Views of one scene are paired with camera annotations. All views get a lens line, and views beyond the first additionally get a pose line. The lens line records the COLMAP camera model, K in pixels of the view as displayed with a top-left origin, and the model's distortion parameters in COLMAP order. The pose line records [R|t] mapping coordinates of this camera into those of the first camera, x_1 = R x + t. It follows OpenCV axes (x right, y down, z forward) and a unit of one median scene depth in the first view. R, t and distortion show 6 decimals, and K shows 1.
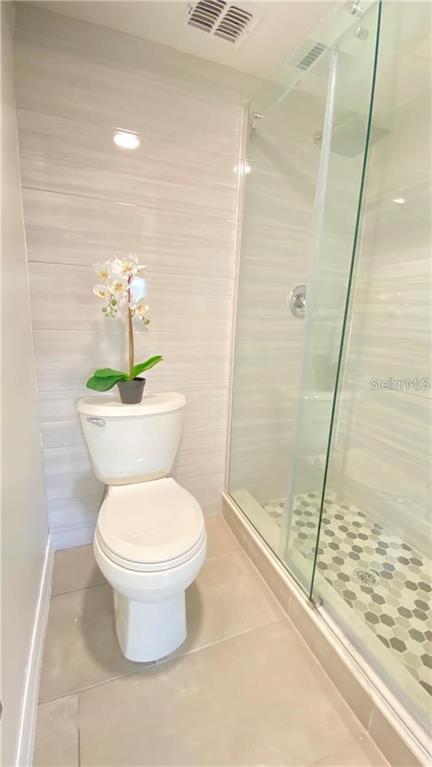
lens RADIAL K [[316.1, 0, 209.0], [0, 316.1, 383.1], [0, 0, 1]] dist [0.005156, -0.009010]
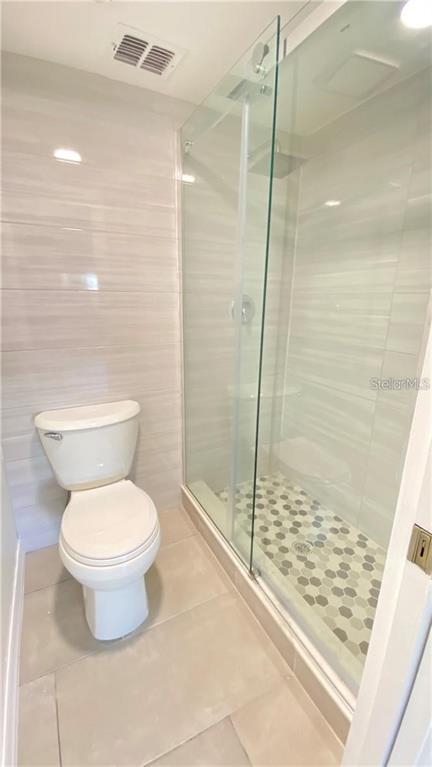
lens RADIAL K [[316.1, 0, 209.5], [0, 316.1, 382.6], [0, 0, 1]] dist [0.005156, -0.009010]
pose [[0.994443, -0.054382, 0.090142, 0.079431], [0.049174, 0.997045, 0.059023, -0.090076], [-0.093086, -0.054262, 0.994178, -0.112510]]
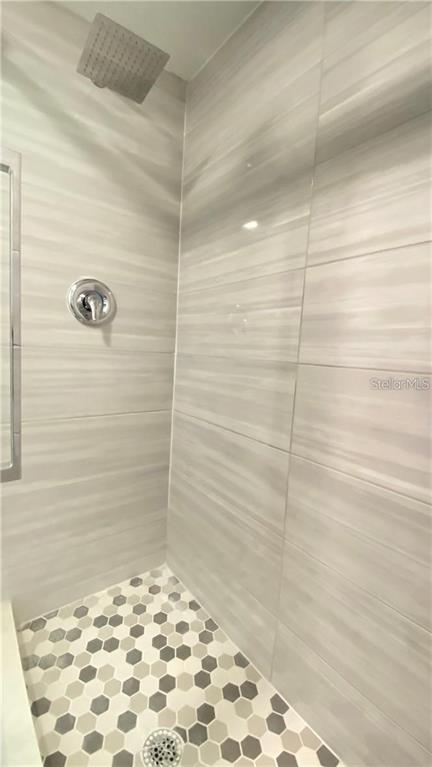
lens RADIAL K [[316.1, 0, 216.5], [0, 316.1, 382.9], [0, 0, 1]] dist [0.005156, -0.009010]
pose [[0.961099, -0.011178, 0.275976, 0.442447], [0.036579, 0.995531, -0.087064, -0.018900], [-0.273770, 0.093773, 0.957213, 0.348163]]
